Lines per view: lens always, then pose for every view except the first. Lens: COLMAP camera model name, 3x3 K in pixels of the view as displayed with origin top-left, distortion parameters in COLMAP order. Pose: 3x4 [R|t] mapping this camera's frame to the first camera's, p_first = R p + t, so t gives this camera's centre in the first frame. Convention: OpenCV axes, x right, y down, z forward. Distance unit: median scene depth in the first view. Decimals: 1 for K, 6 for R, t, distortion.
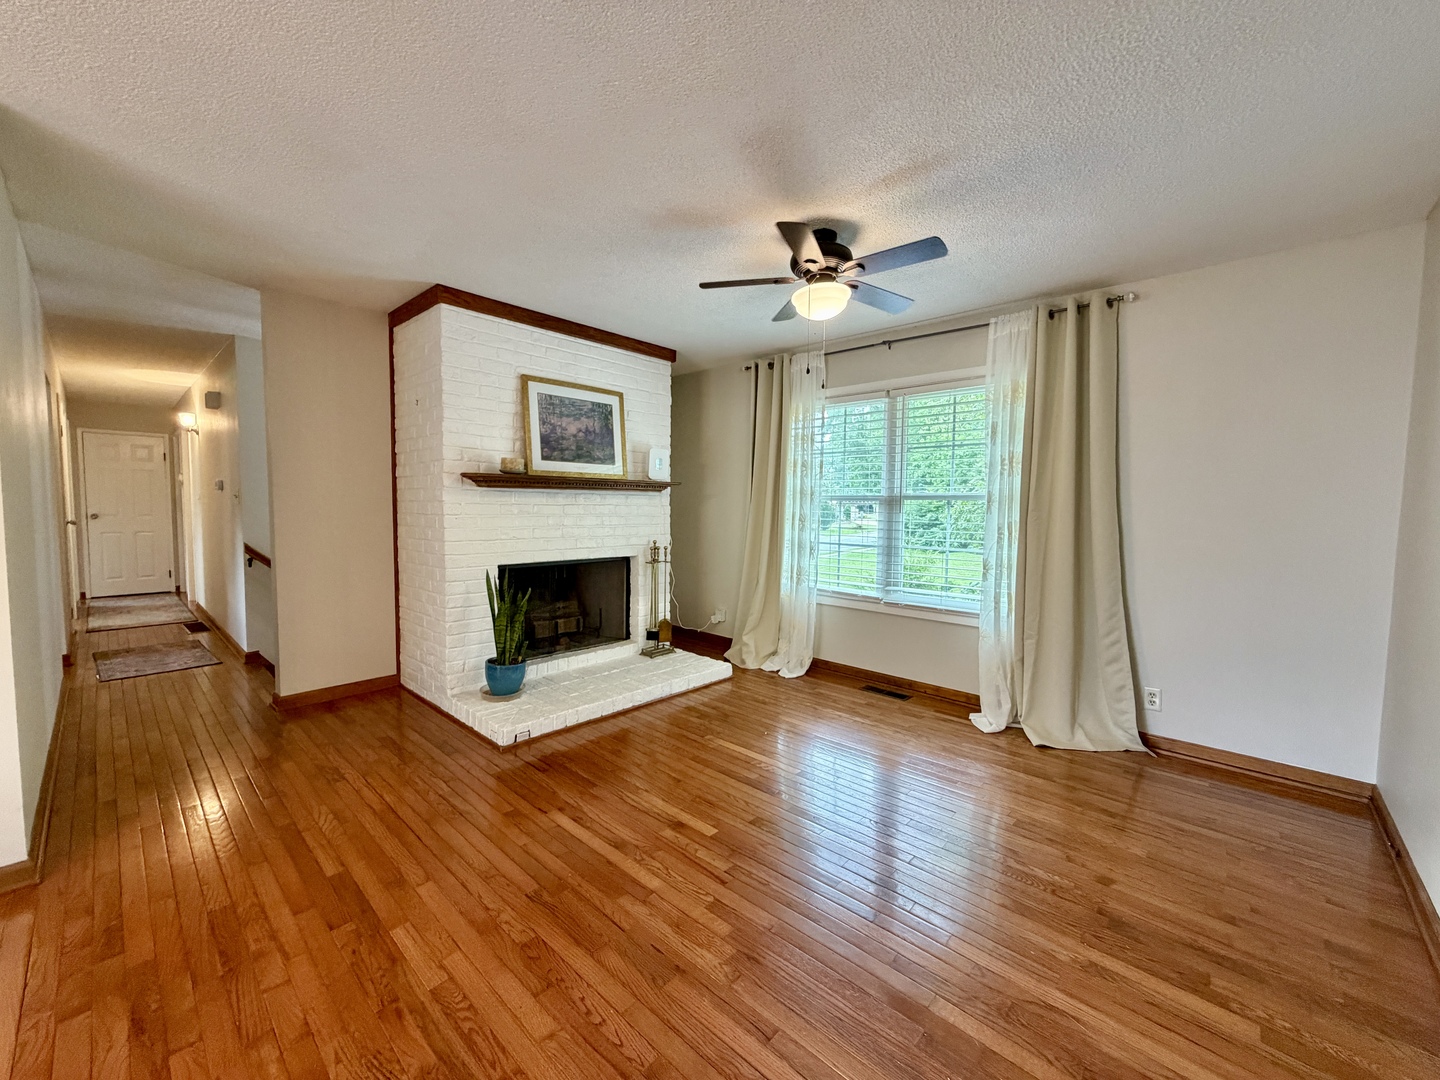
lens RADIAL K [[574.0, 0, 714.3], [0, 574.0, 541.1], [0, 0, 1]] dist [-0.000841, 0.000293]
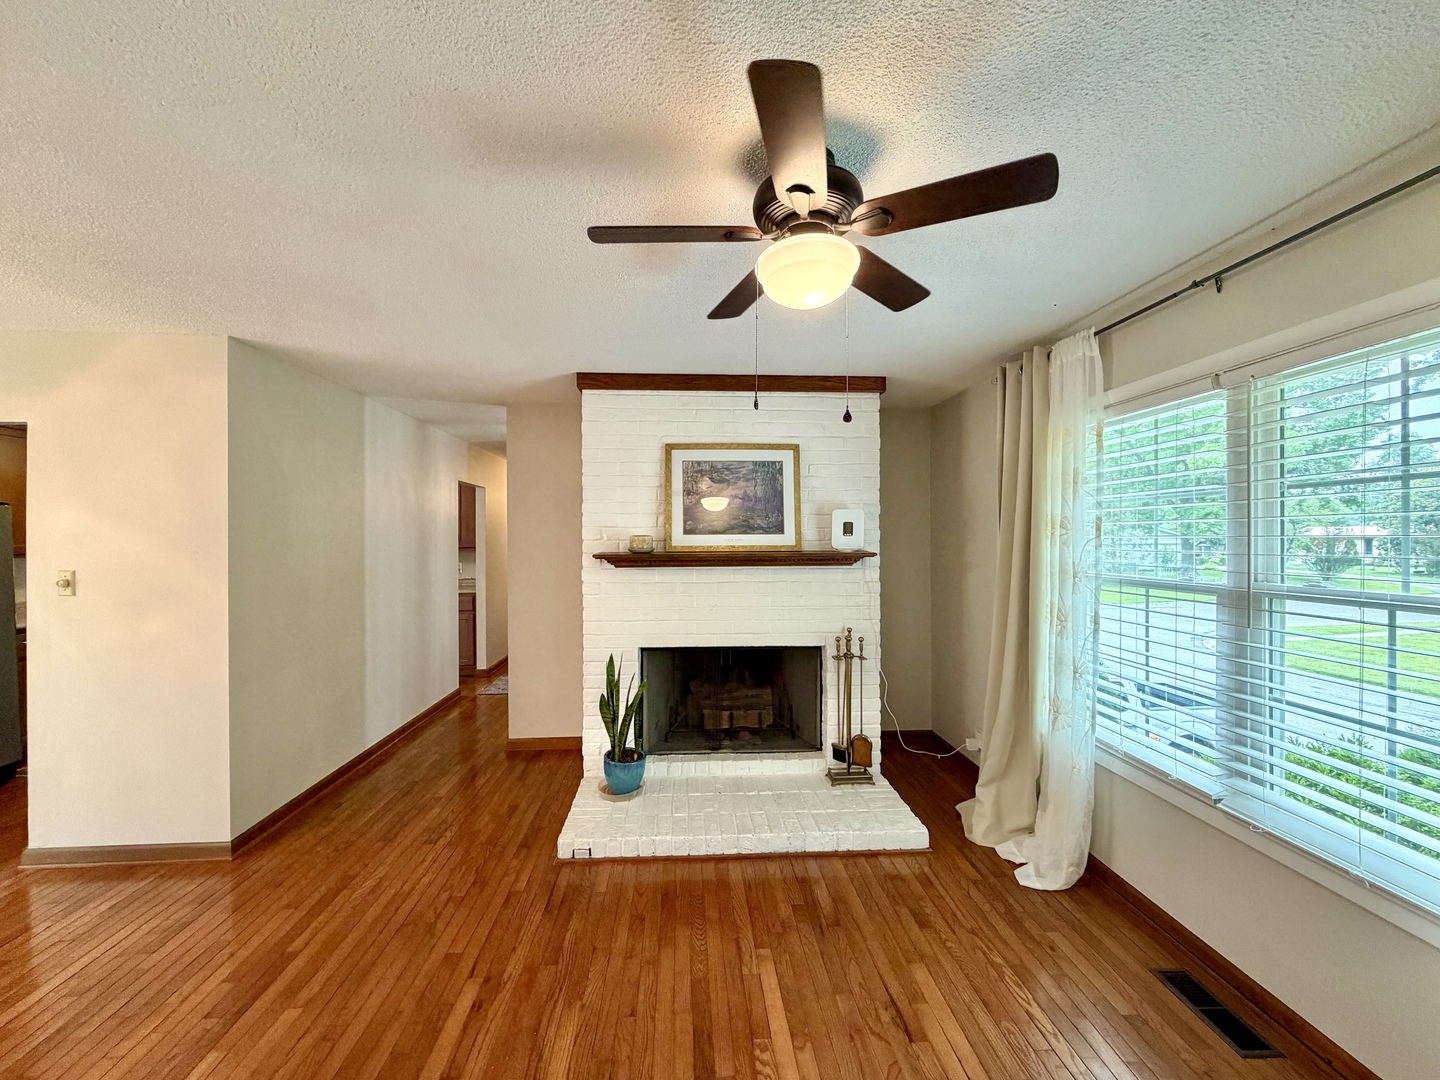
lens RADIAL K [[572.5, 0, 714.4], [0, 572.5, 541.8], [0, 0, 1]] dist [-0.000709, 0.000257]
pose [[0.724334, -0.010856, -0.689364, 0.327622], [-0.033662, 0.998127, -0.051088, -0.079010], [0.688627, 0.060210, 0.722612, 0.355848]]
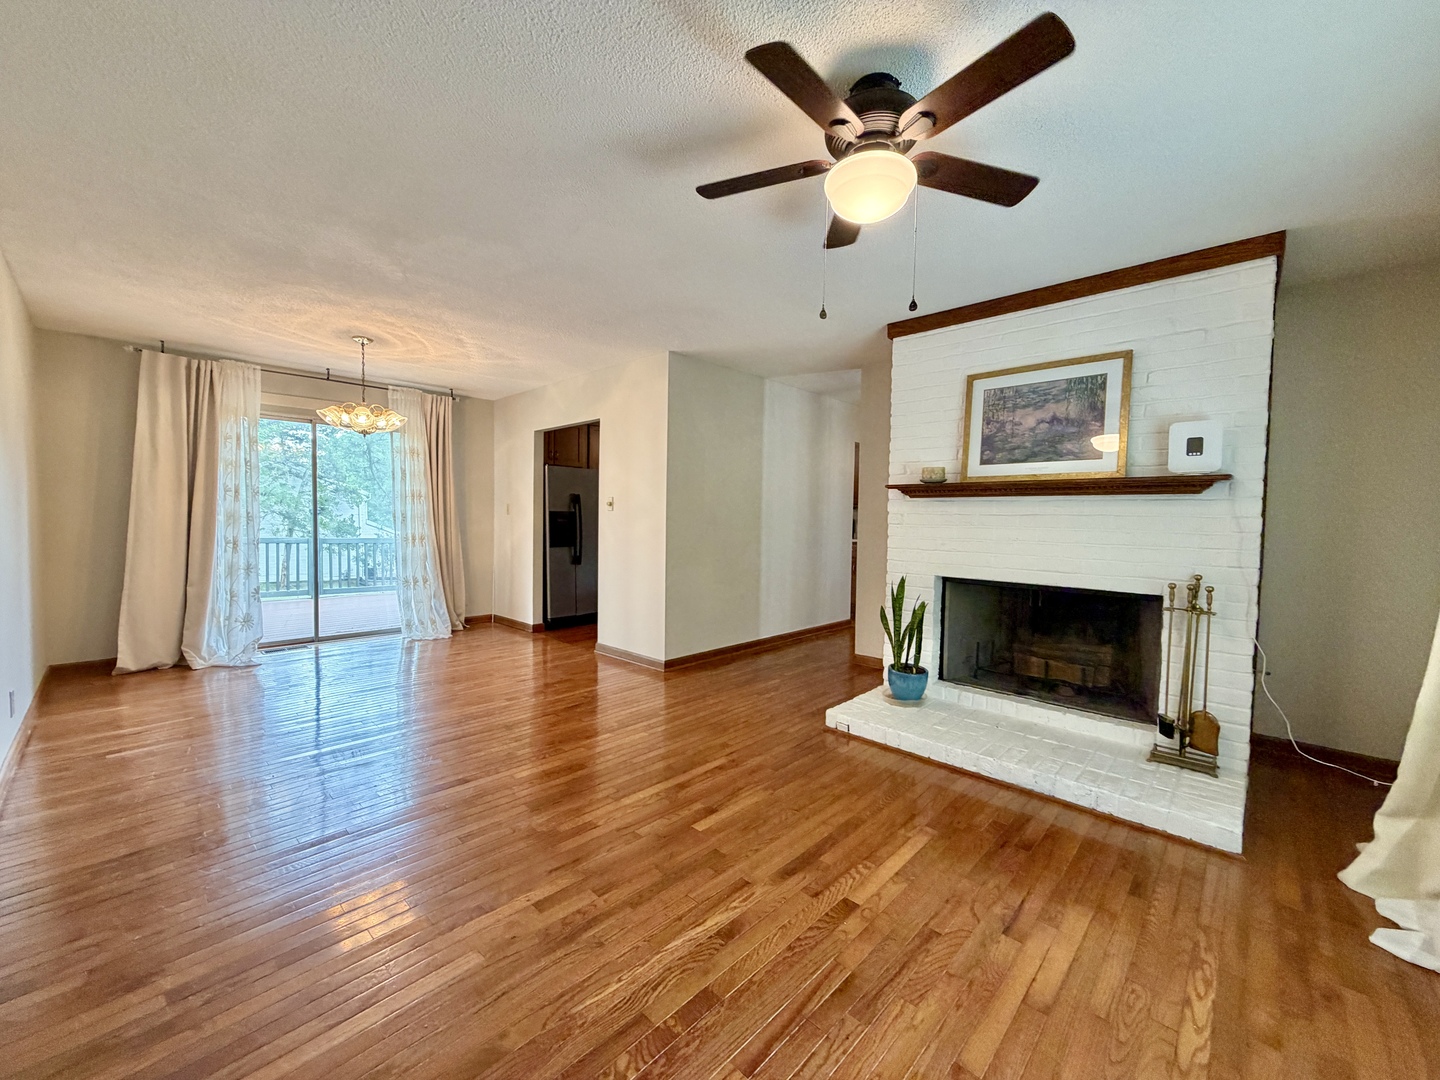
lens RADIAL K [[574.0, 0, 714.3], [0, 574.0, 541.1], [0, 0, 1]] dist [-0.000841, 0.000293]
pose [[-0.010199, 0.027963, -0.999557, 0.555121], [-0.082589, 0.996170, 0.028711, -0.013282], [0.996532, 0.082845, -0.007851, 0.559902]]
